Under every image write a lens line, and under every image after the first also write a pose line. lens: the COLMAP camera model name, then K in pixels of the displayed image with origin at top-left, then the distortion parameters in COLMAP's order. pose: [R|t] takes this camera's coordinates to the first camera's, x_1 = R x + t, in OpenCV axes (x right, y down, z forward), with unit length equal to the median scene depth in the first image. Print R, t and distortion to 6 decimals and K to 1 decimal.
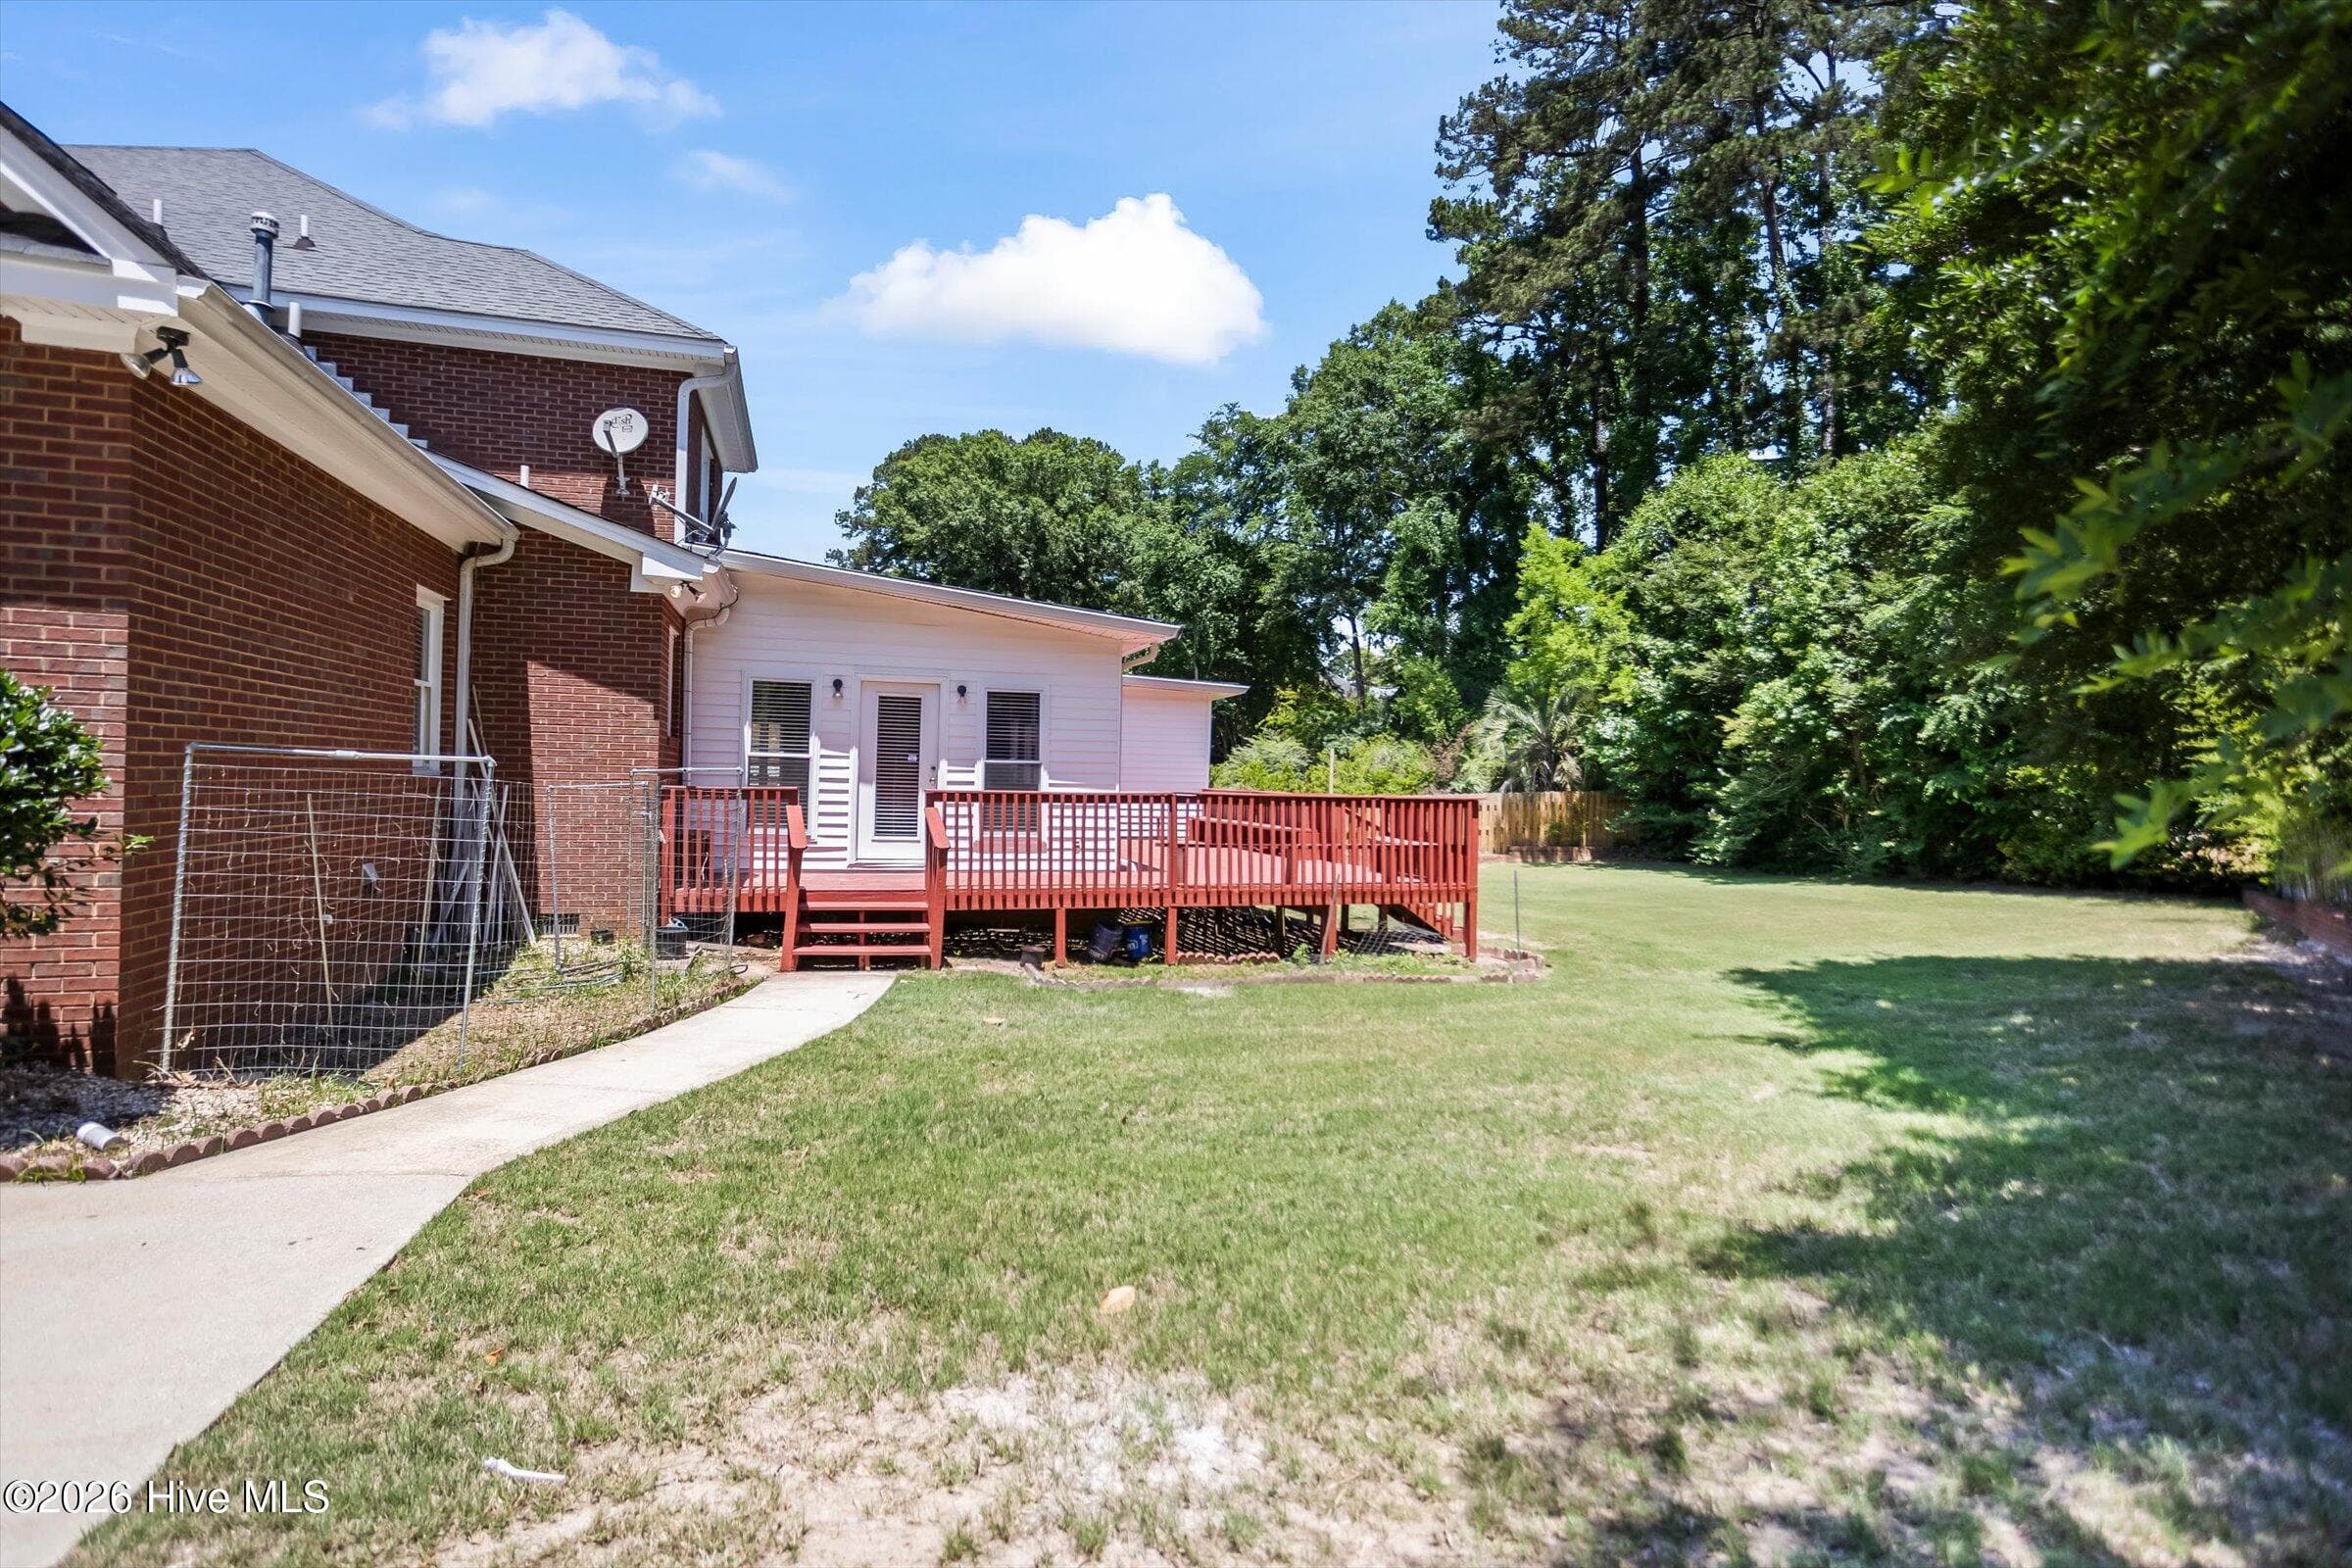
lens RADIAL K [[1157.4, 0, 1176.0], [0, 1157.4, 784.0], [0, 0, 1]] dist [-0.001229, 0.000025]
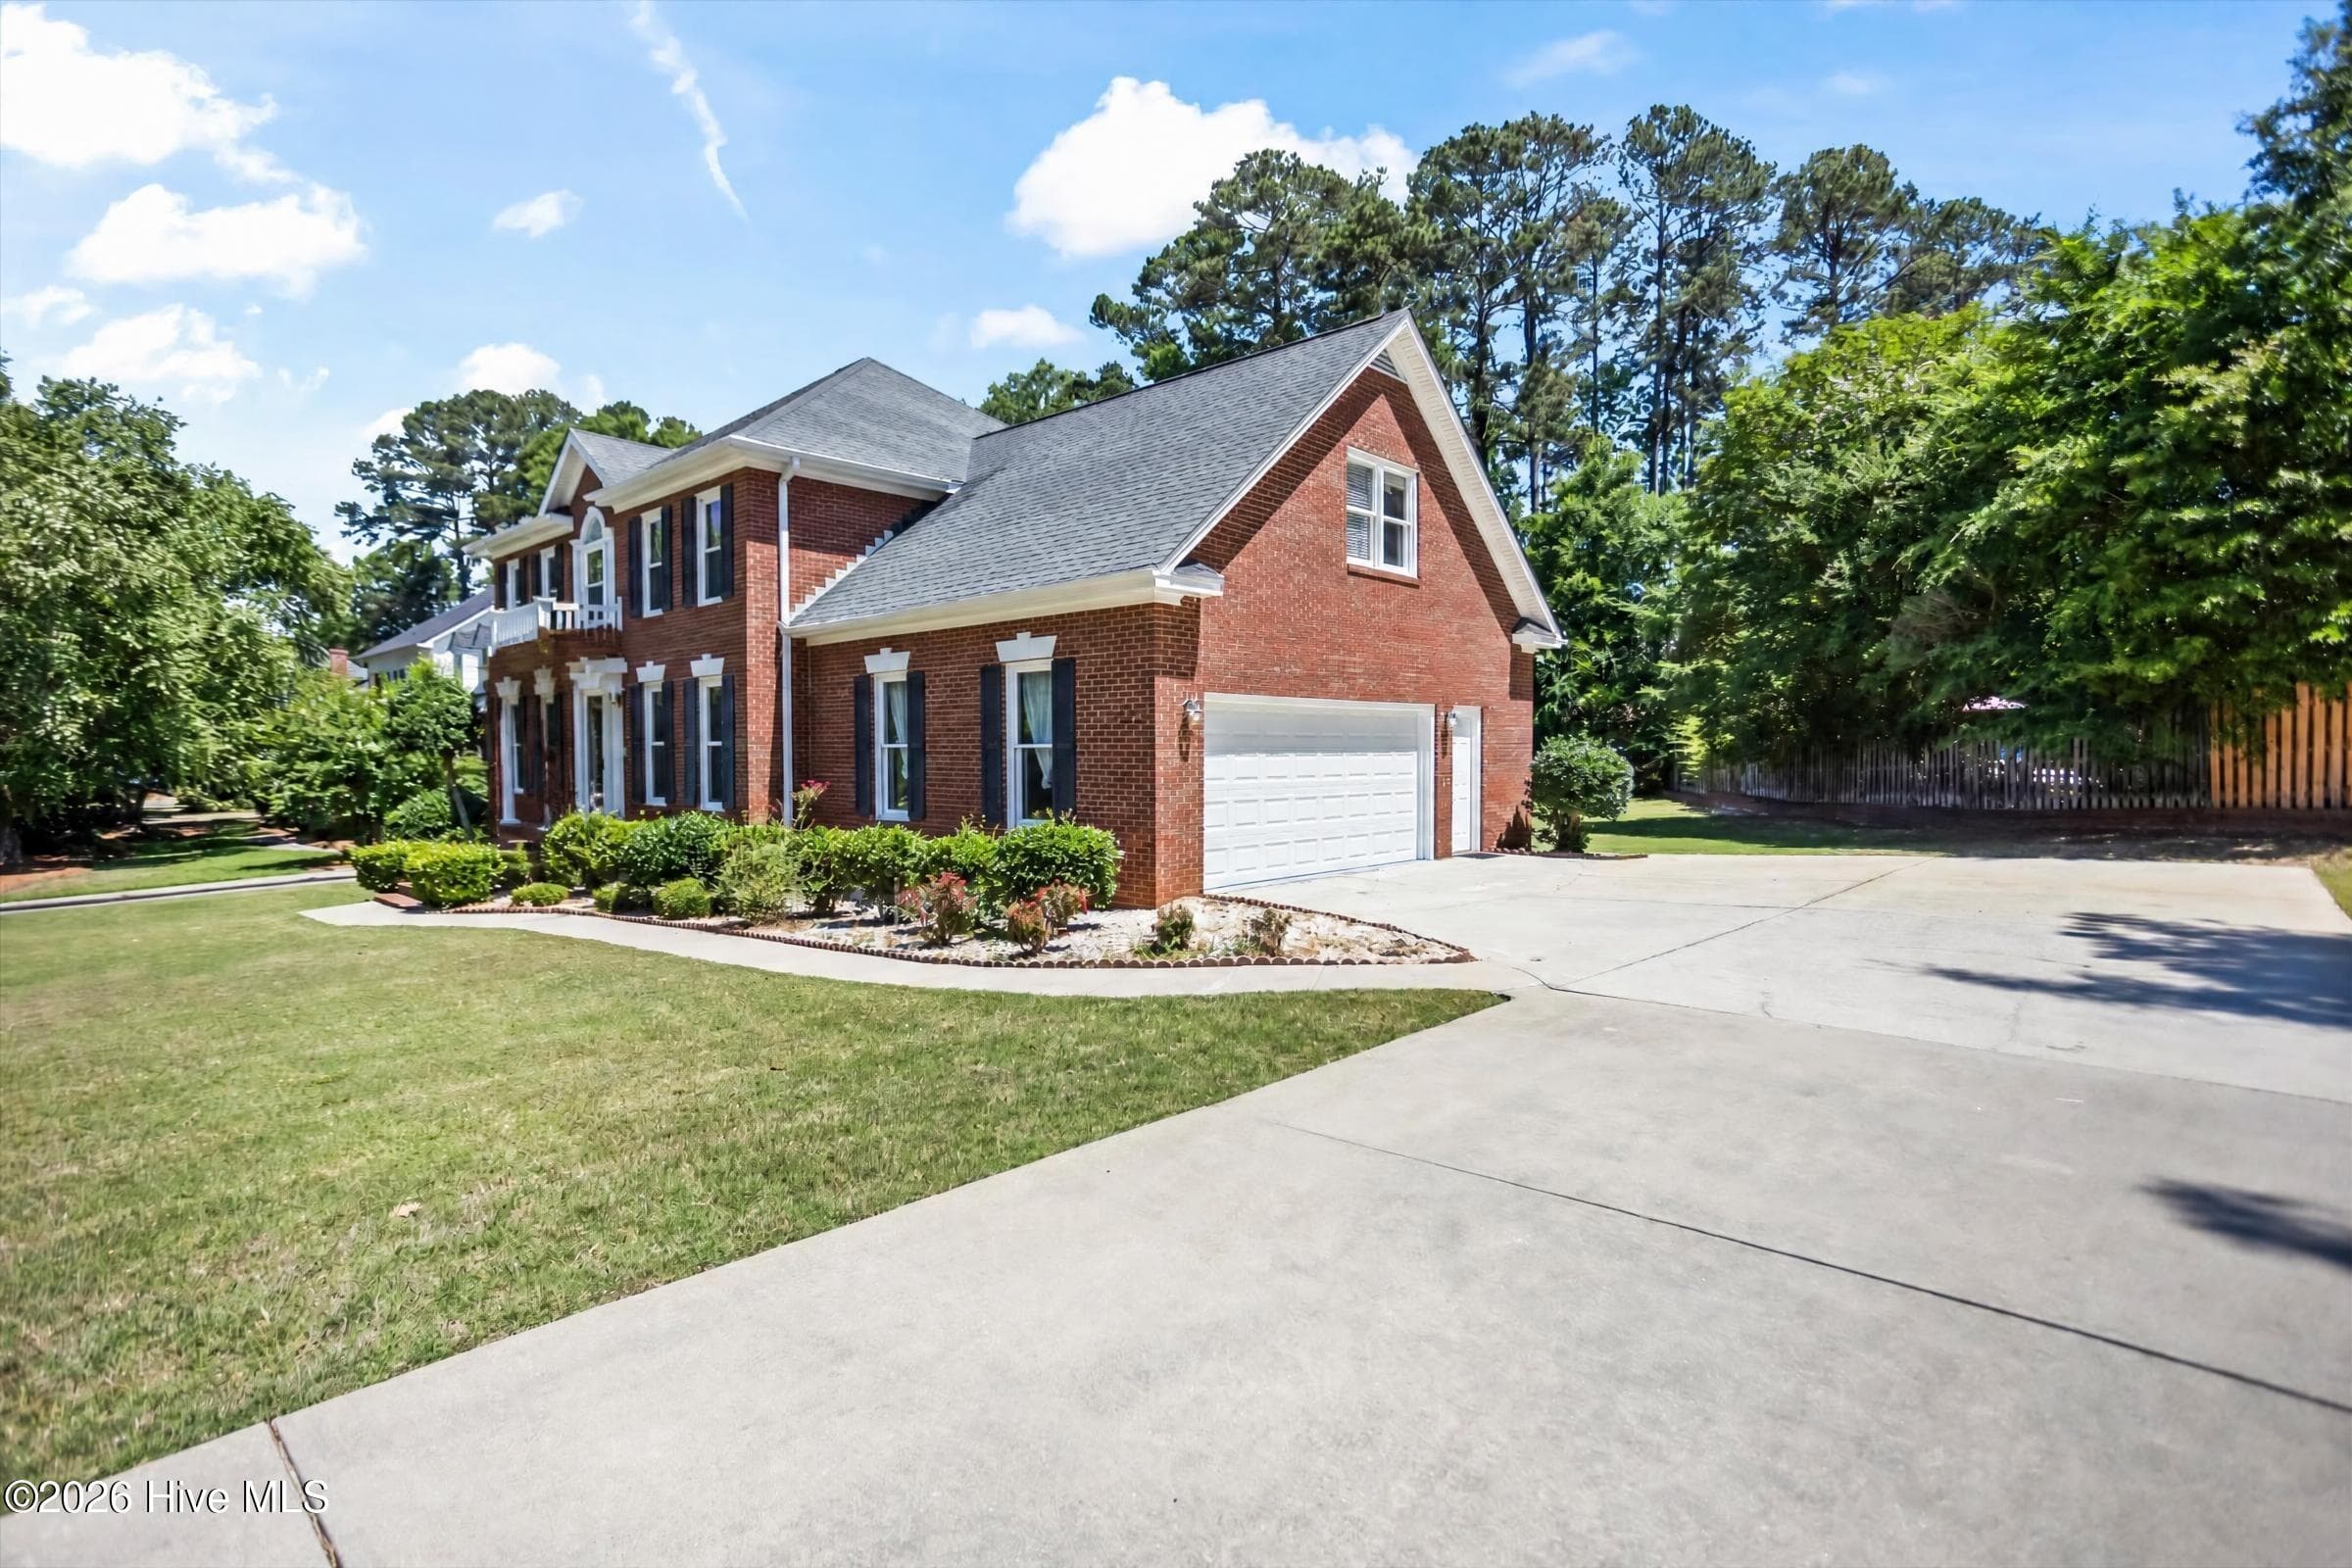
lens RADIAL K [[1135.0, 0, 1176.0], [0, 1135.0, 784.0], [0, 0, 1]] dist [-0.018418, 0.001235]
pose [[0.869620, -0.040729, 0.492039, -0.745457], [0.023210, 0.998862, 0.041660, -0.026093], [-0.493176, -0.024808, 0.869576, -0.329677]]
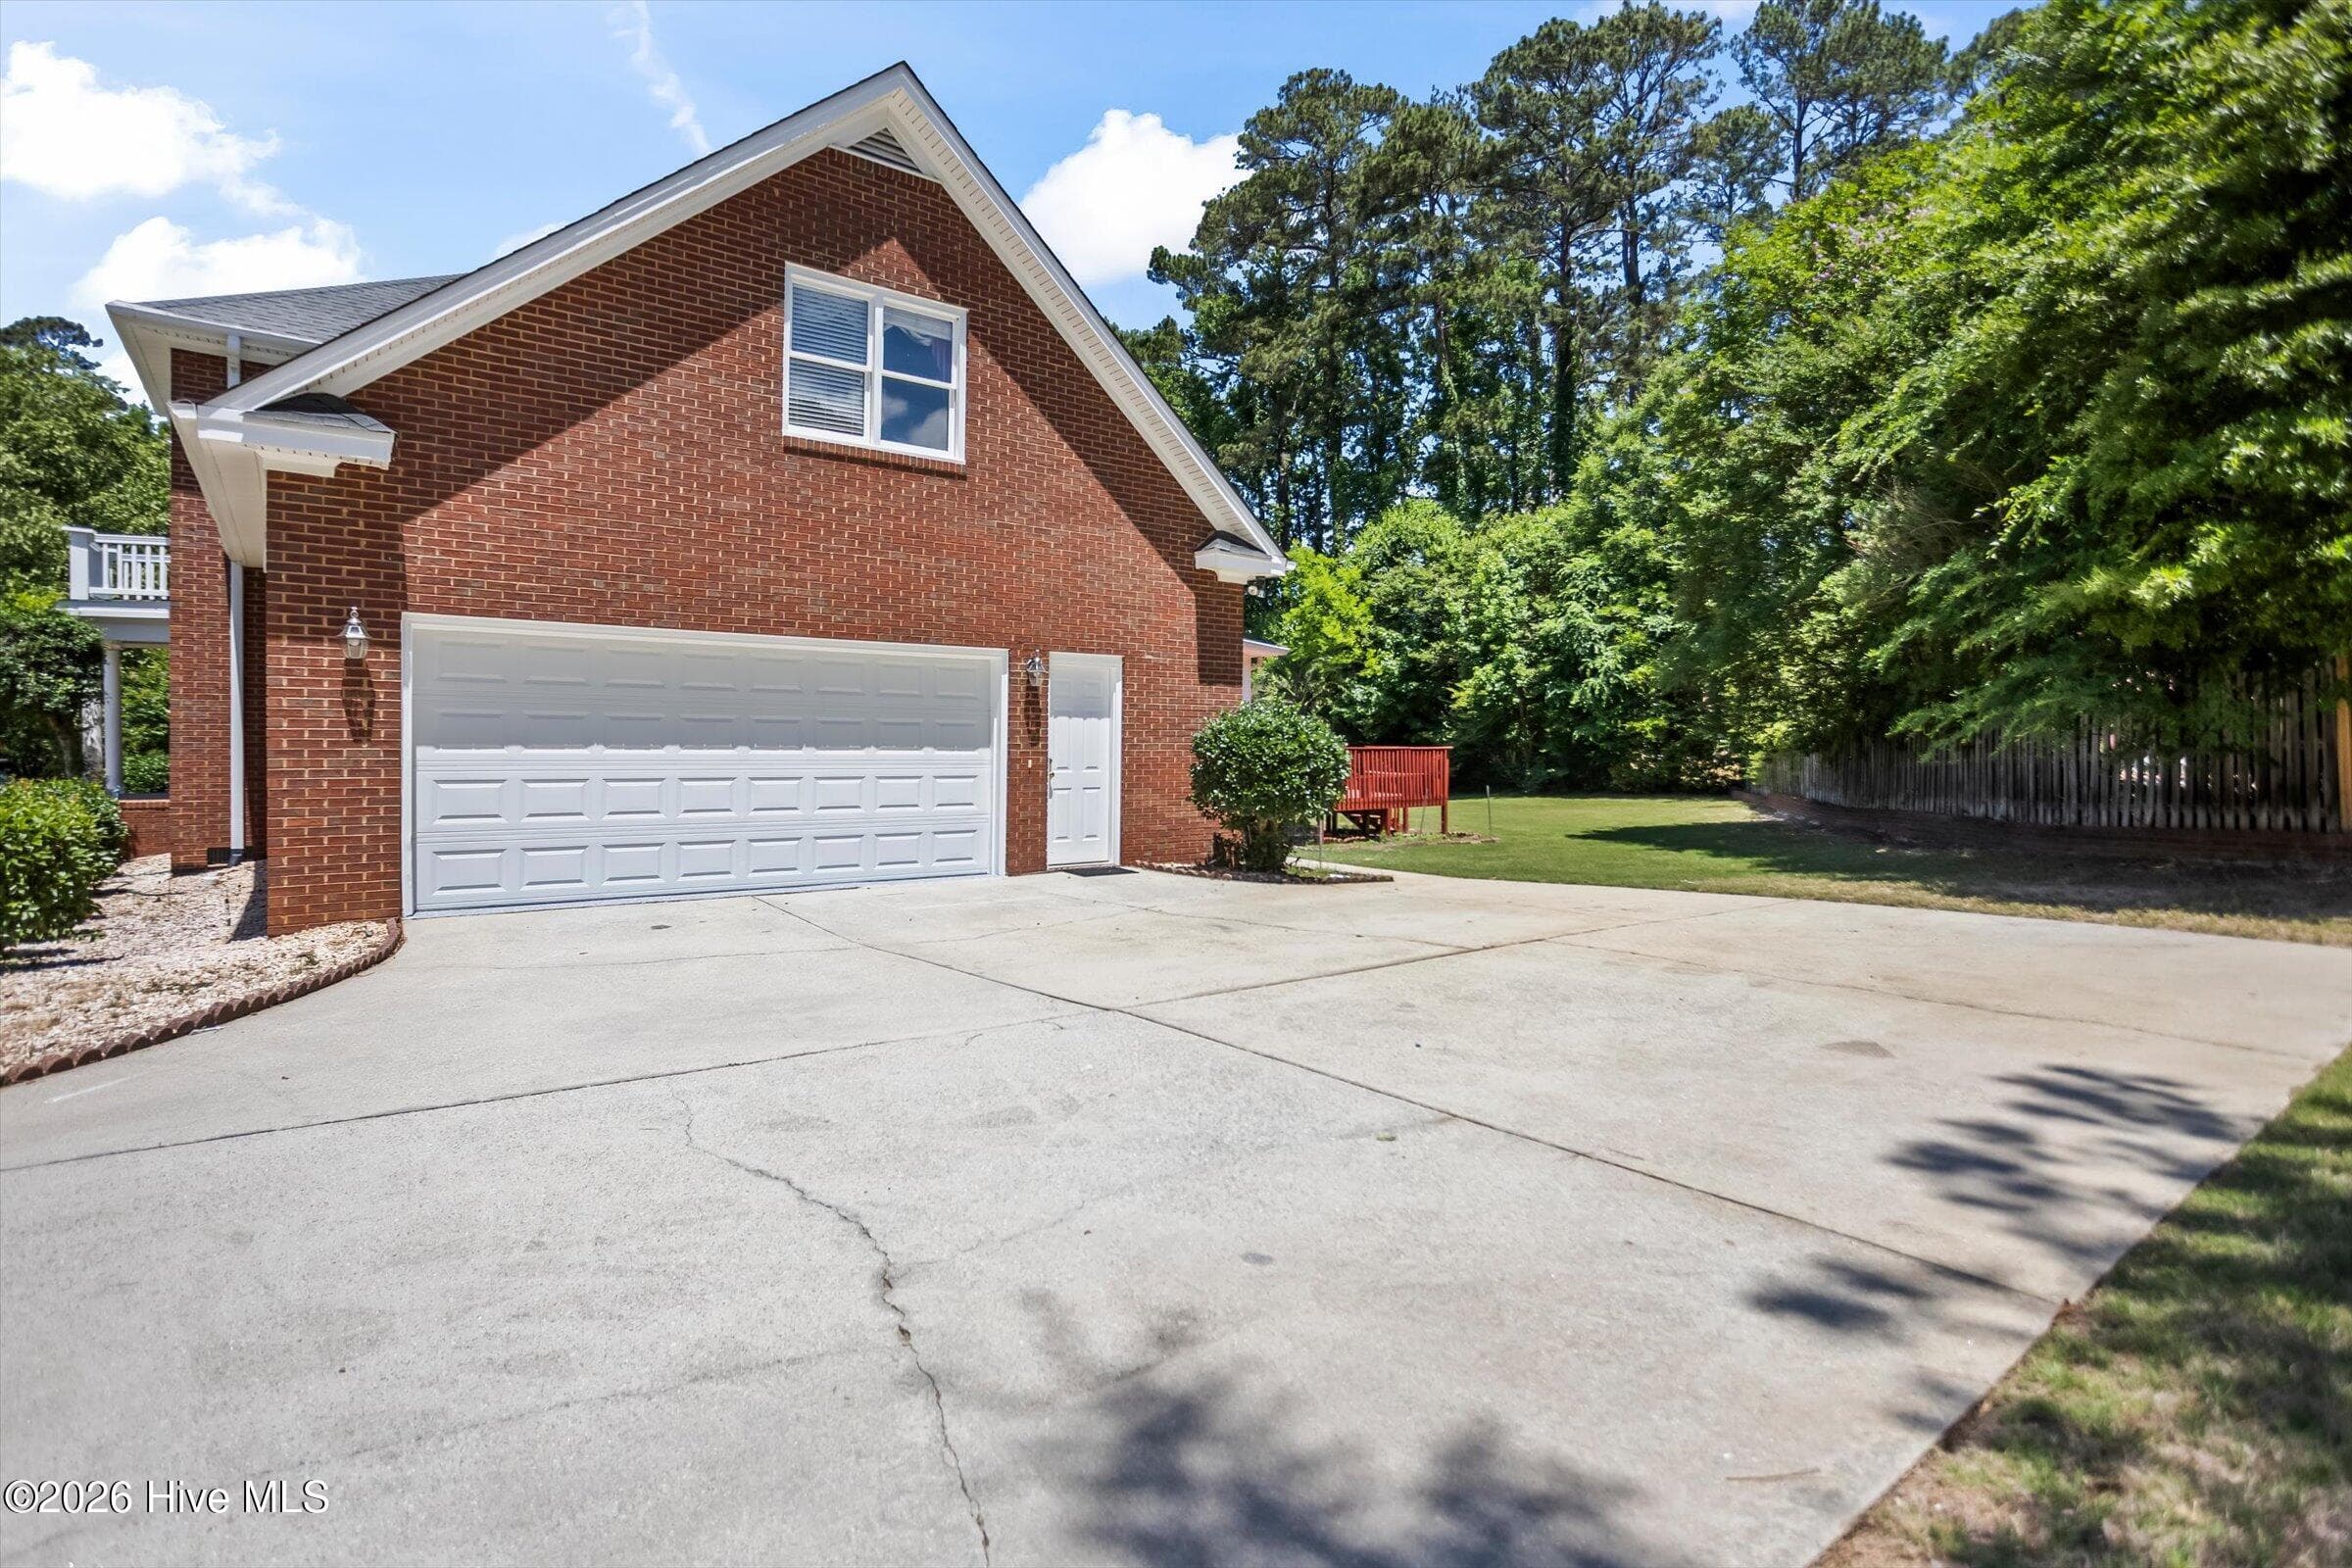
lens RADIAL K [[1167.7, 0, 1156.3], [0, 1167.7, 739.1], [0, 0, 1]] dist [-0.033148, 0.022141]
pose [[0.938462, -0.011096, 0.345206, -0.417148], [0.008316, 0.999920, 0.009531, -0.010110], [-0.345284, -0.006073, 0.938479, -0.291593]]
